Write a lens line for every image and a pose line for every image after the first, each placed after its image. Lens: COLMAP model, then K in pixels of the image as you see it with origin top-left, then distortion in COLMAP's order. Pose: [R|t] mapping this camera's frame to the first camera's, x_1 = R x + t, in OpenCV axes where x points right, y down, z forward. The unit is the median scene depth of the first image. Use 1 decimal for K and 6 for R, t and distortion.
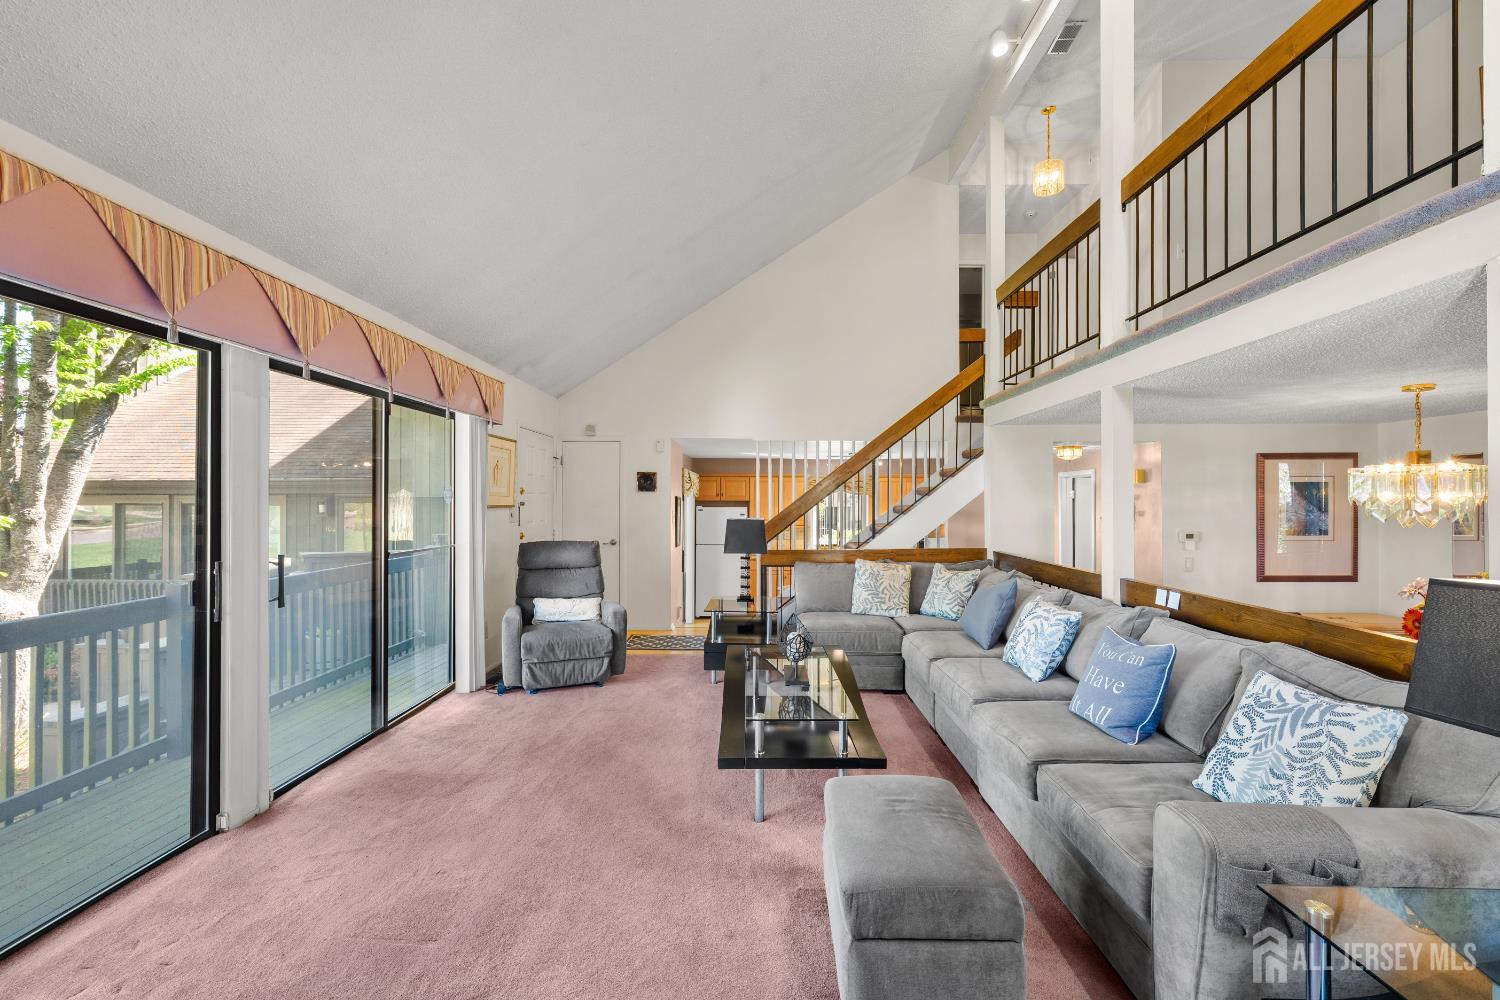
lens RADIAL K [[615.4, 0, 750.0], [0, 615.4, 500.0], [0, 0, 1]] dist [-0.000331, -0.000012]
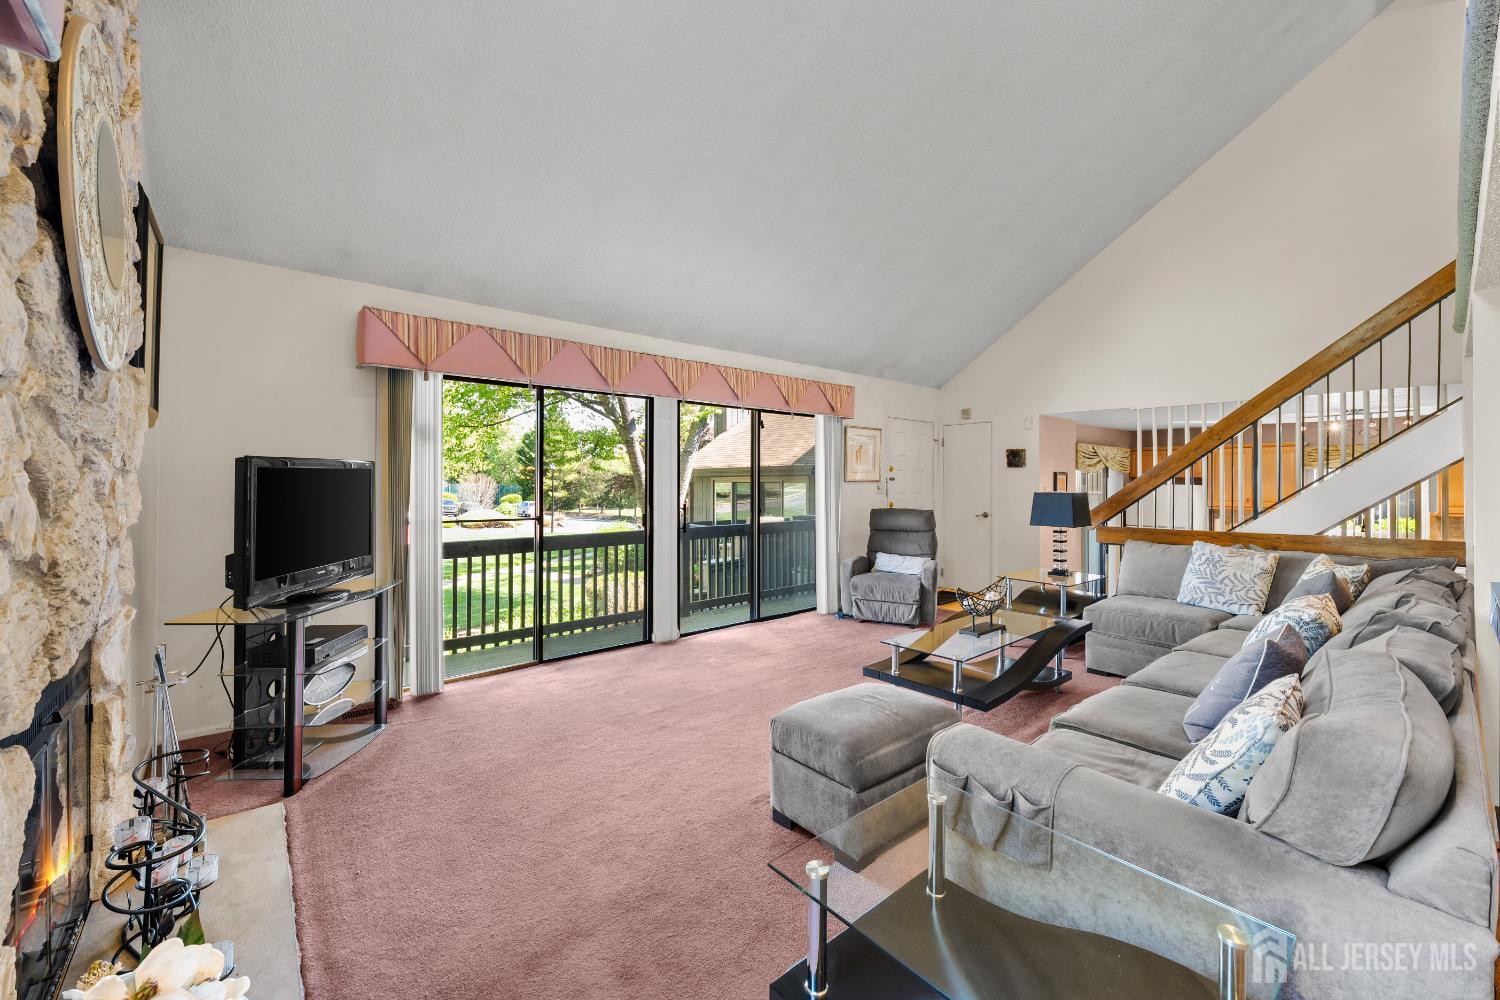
lens RADIAL K [[590.9, 0, 744.4], [0, 590.9, 483.0], [0, 0, 1]] dist [0.000171, -0.000005]
pose [[0.652504, -0.000416, -0.757785, 0.388175], [0.001749, 0.999998, 0.000958, 0.014288], [0.757783, -0.001950, 0.652504, -0.005768]]
